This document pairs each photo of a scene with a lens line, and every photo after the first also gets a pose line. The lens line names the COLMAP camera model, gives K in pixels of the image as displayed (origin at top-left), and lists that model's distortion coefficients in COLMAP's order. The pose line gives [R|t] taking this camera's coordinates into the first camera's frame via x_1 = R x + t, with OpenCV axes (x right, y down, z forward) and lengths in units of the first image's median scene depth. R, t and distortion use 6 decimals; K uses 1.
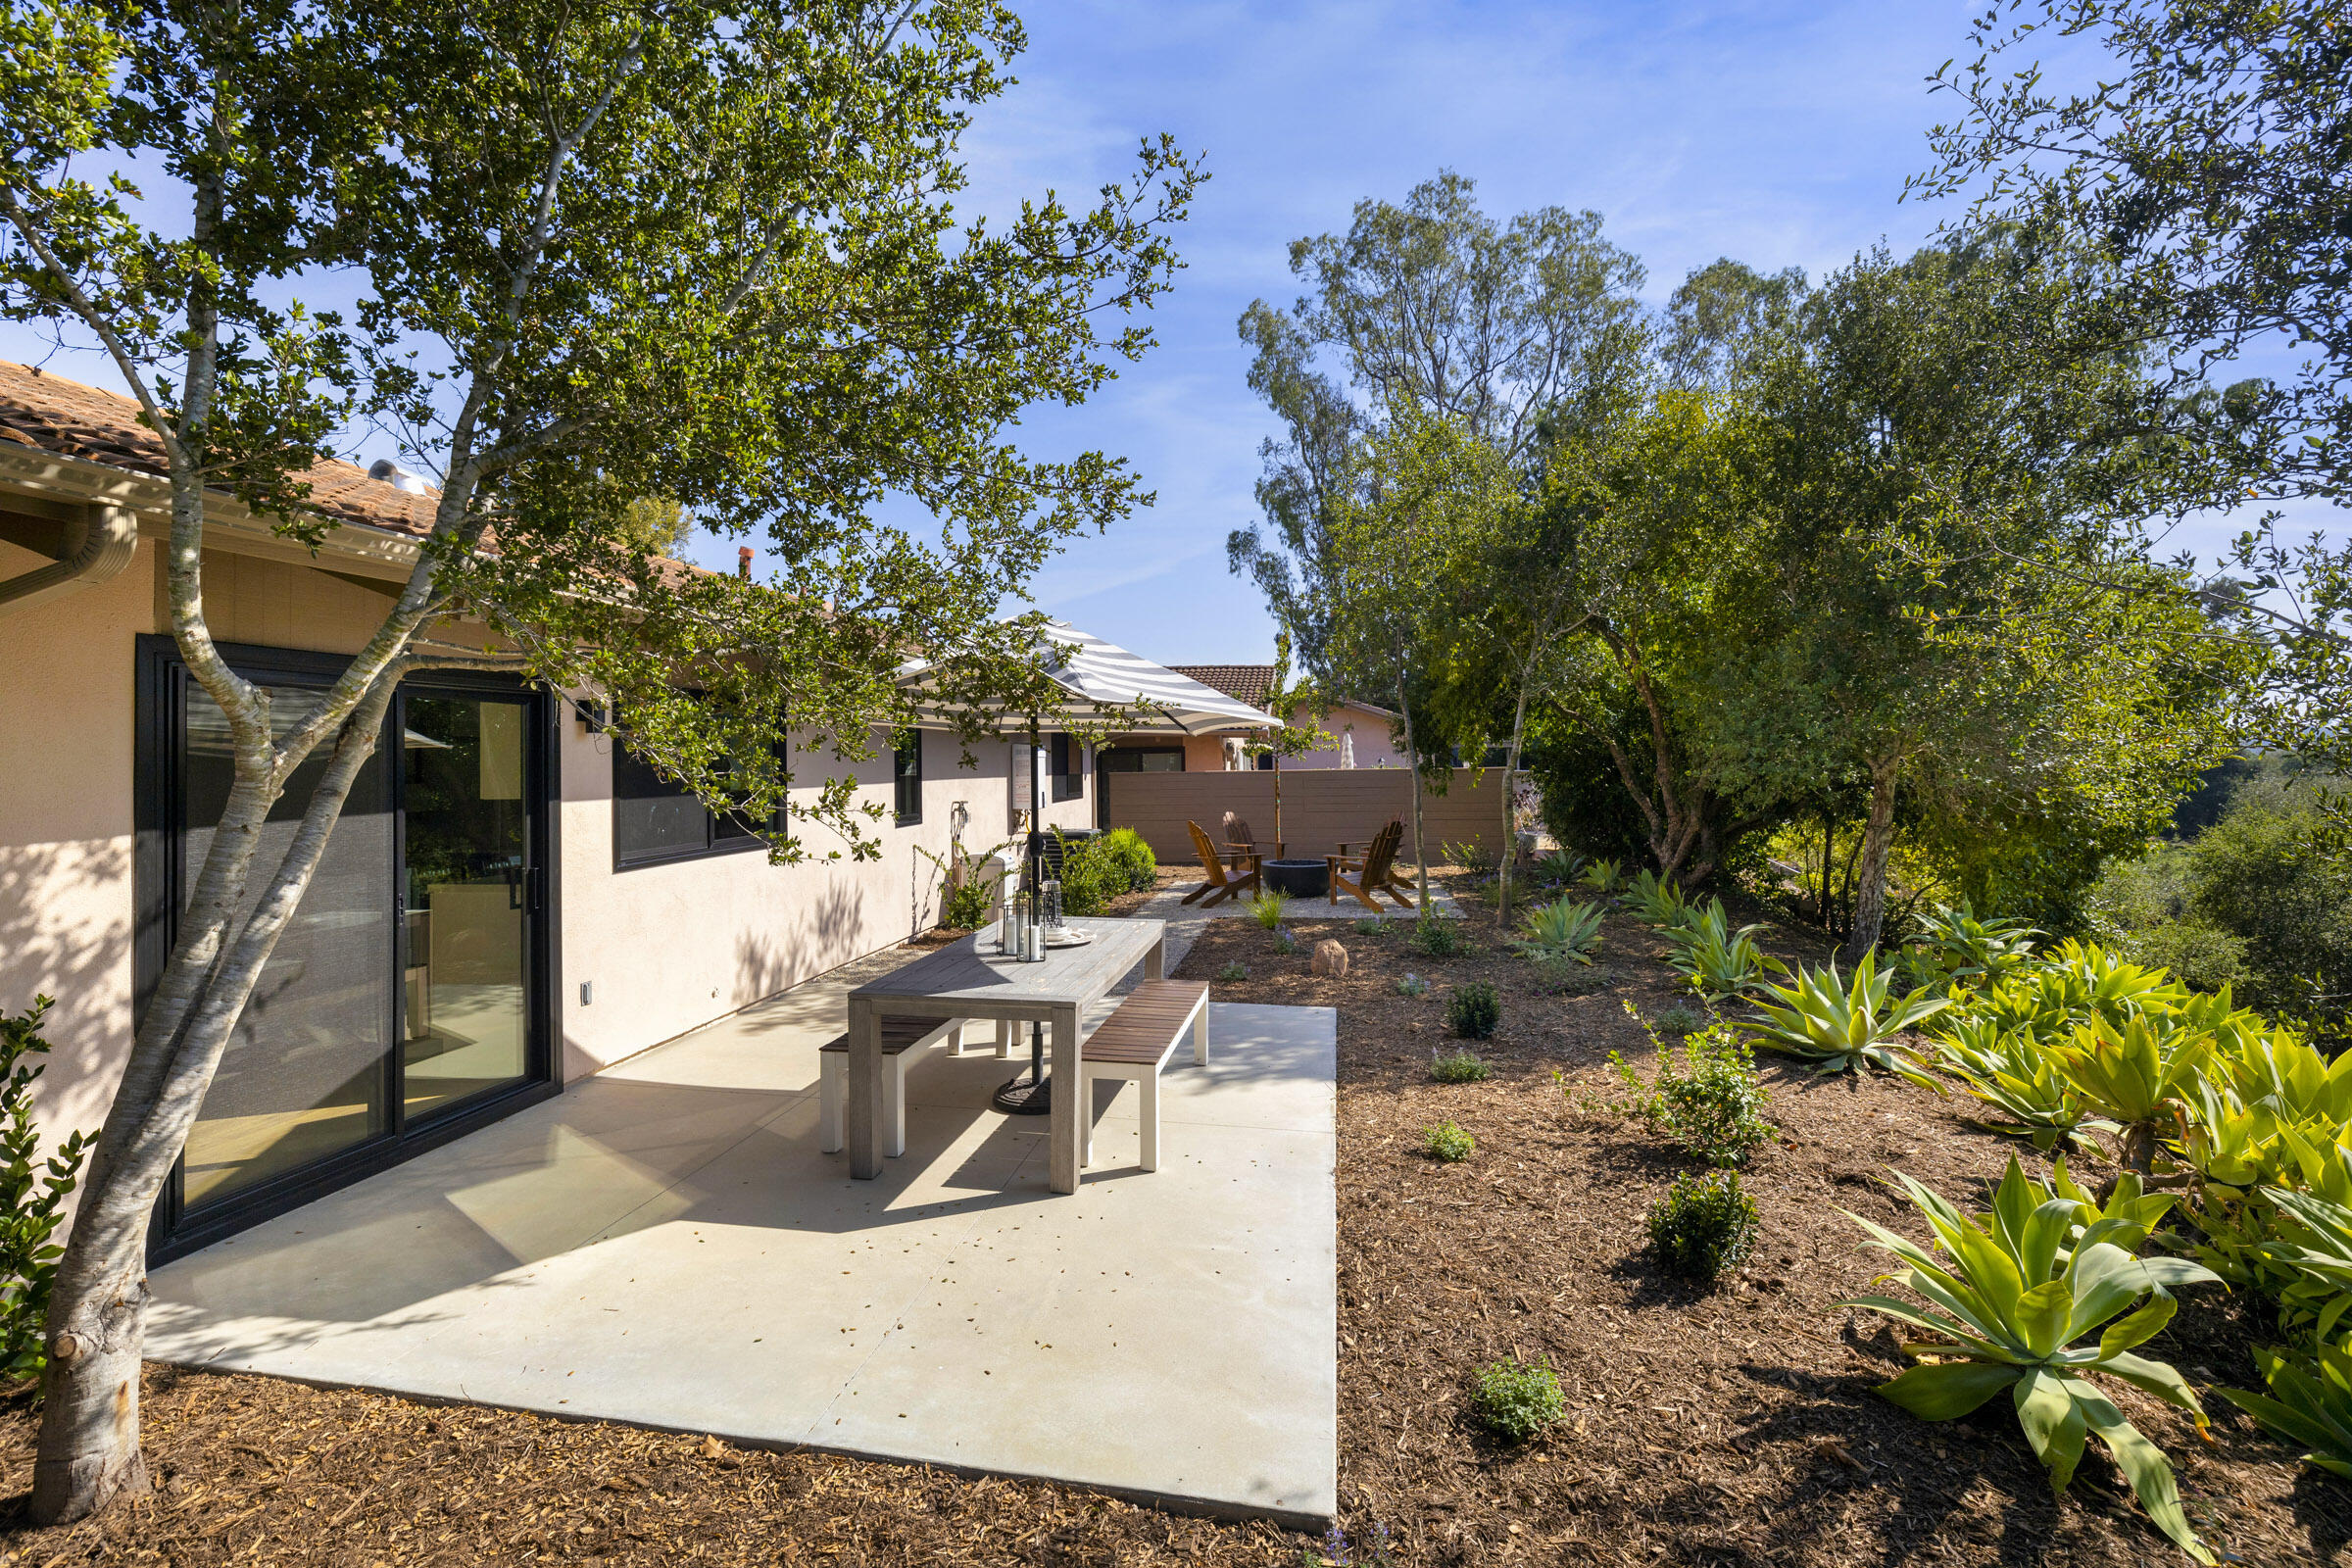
lens RADIAL K [[1005.7, 0, 1167.0], [0, 1005.7, 763.8], [0, 0, 1]] dist [-0.001231, -0.000100]
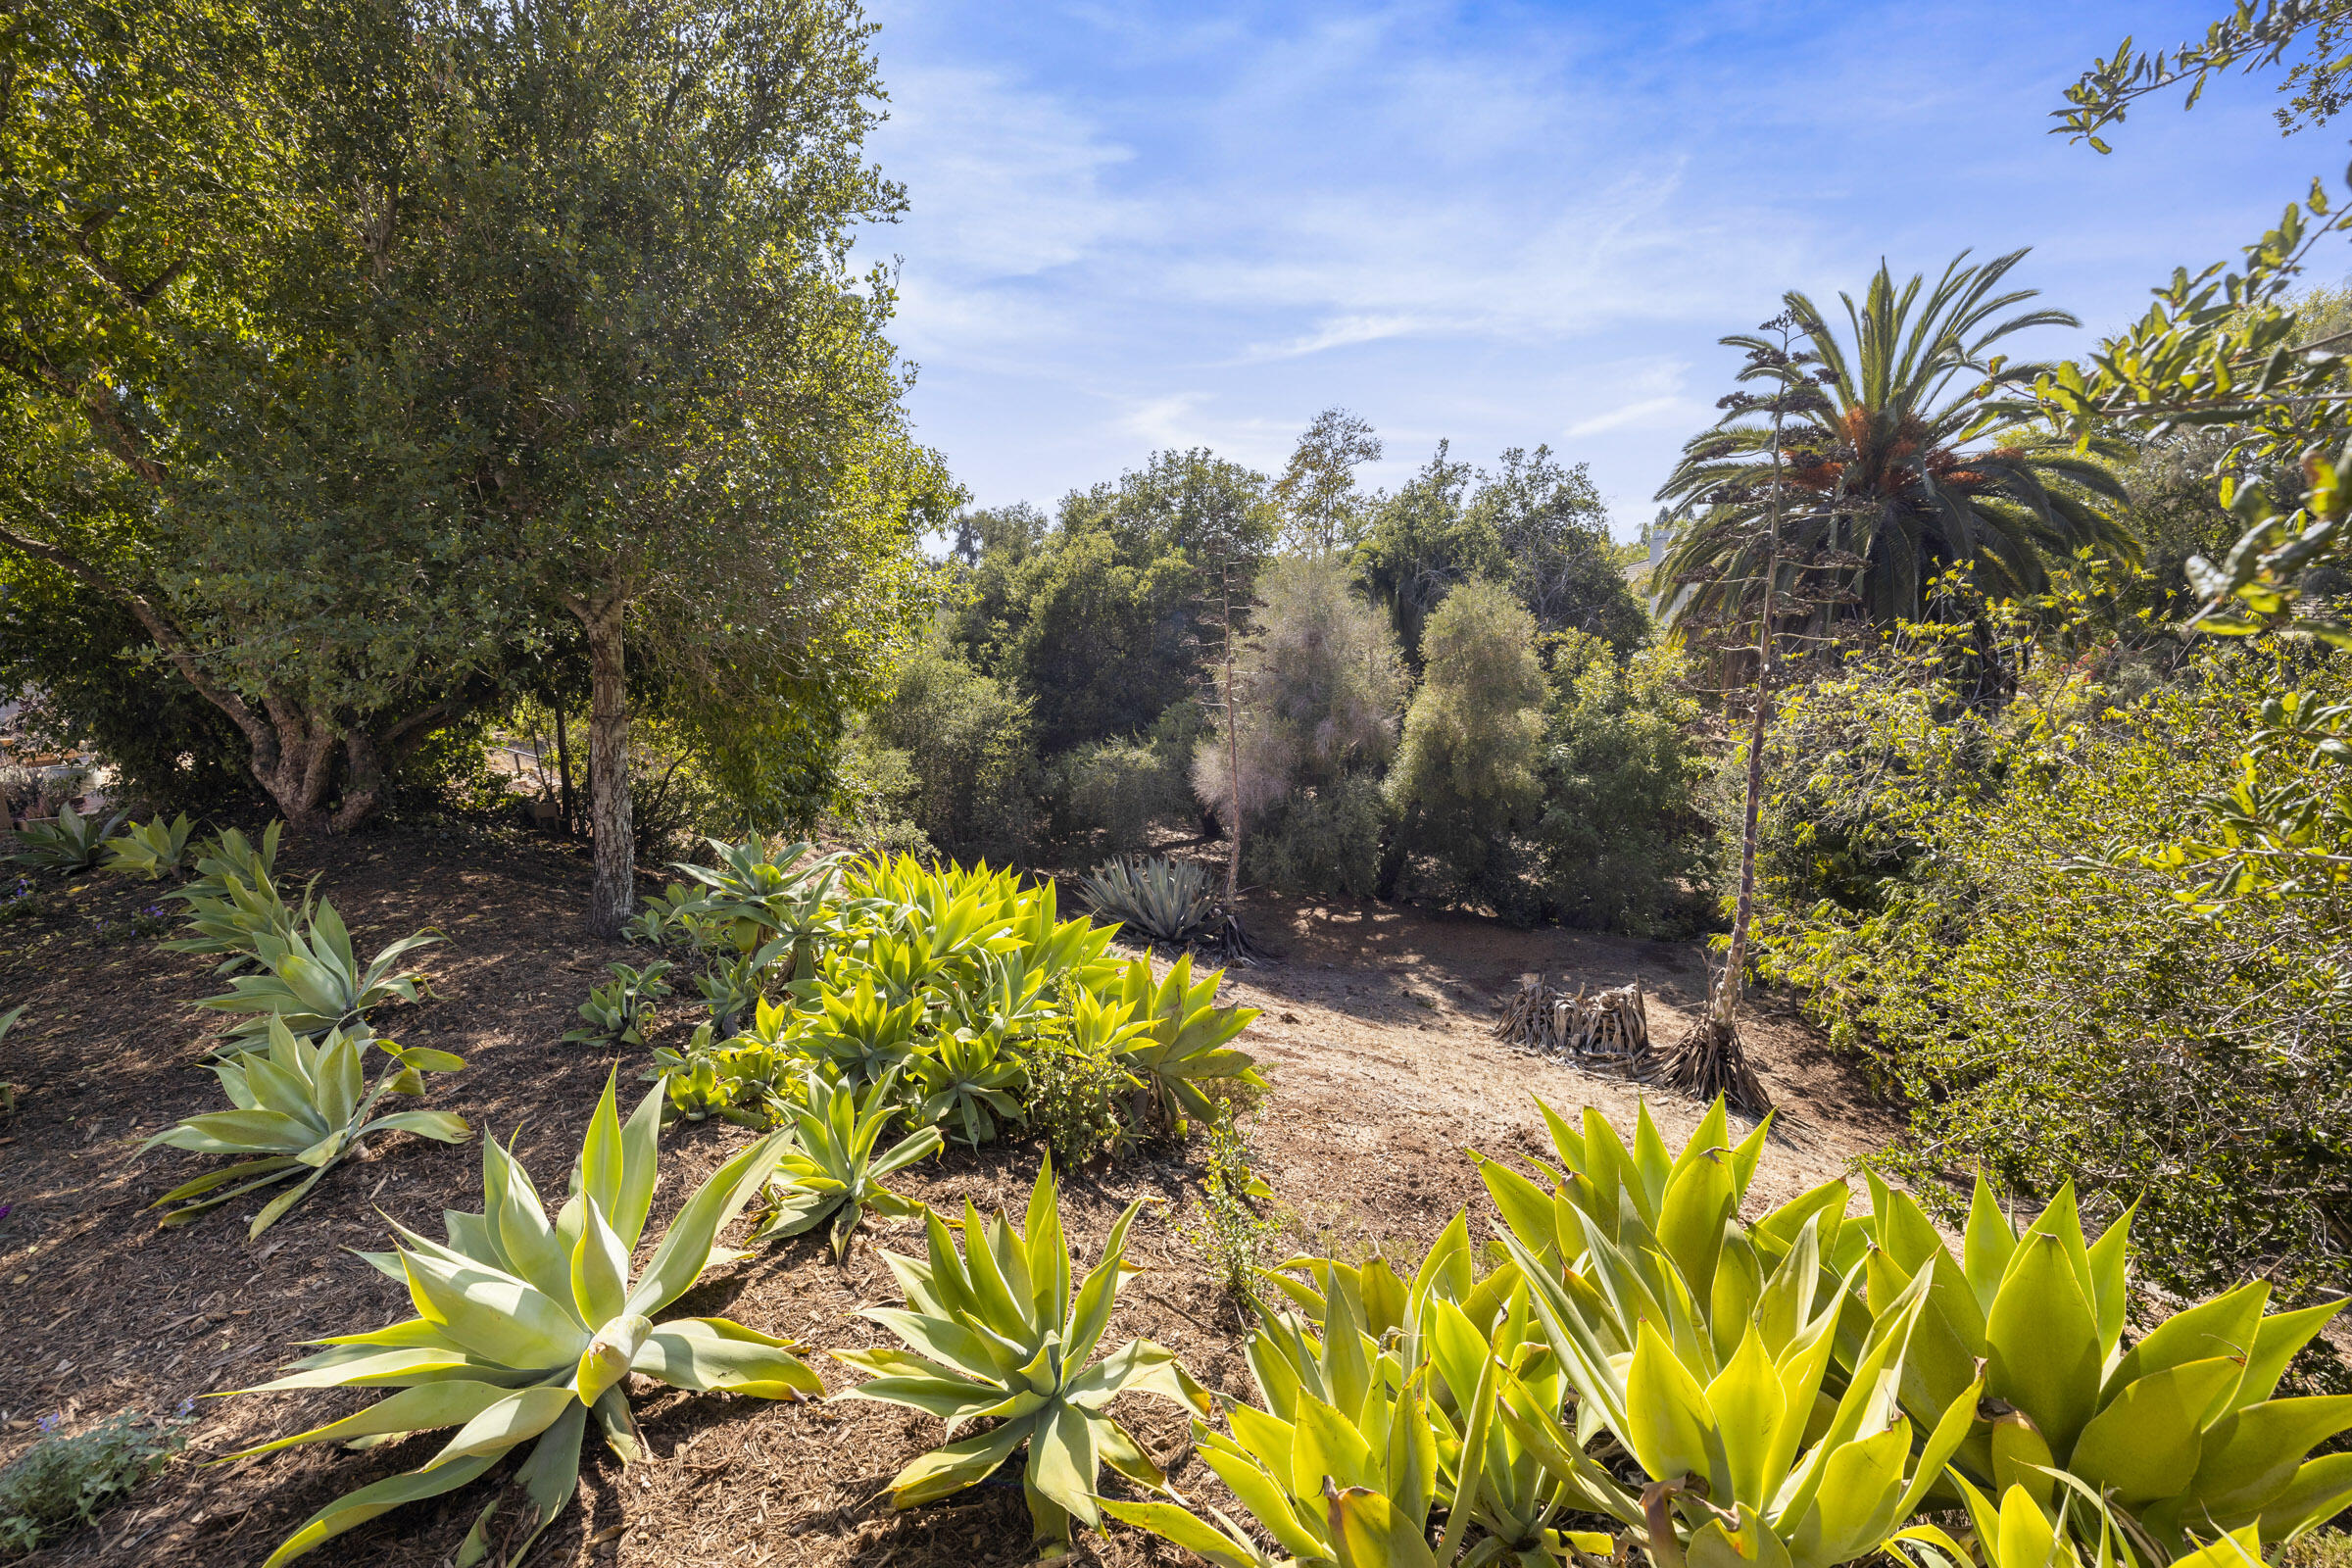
lens RADIAL K [[1005.7, 0, 1165.6], [0, 1005.7, 783.6], [0, 0, 1]] dist [-0.001231, -0.000100]
pose [[0.442340, -0.183865, 0.877798, 0.188428], [0.044633, 0.982060, 0.183213, 0.002670], [-0.895736, -0.041863, 0.442610, 0.254452]]
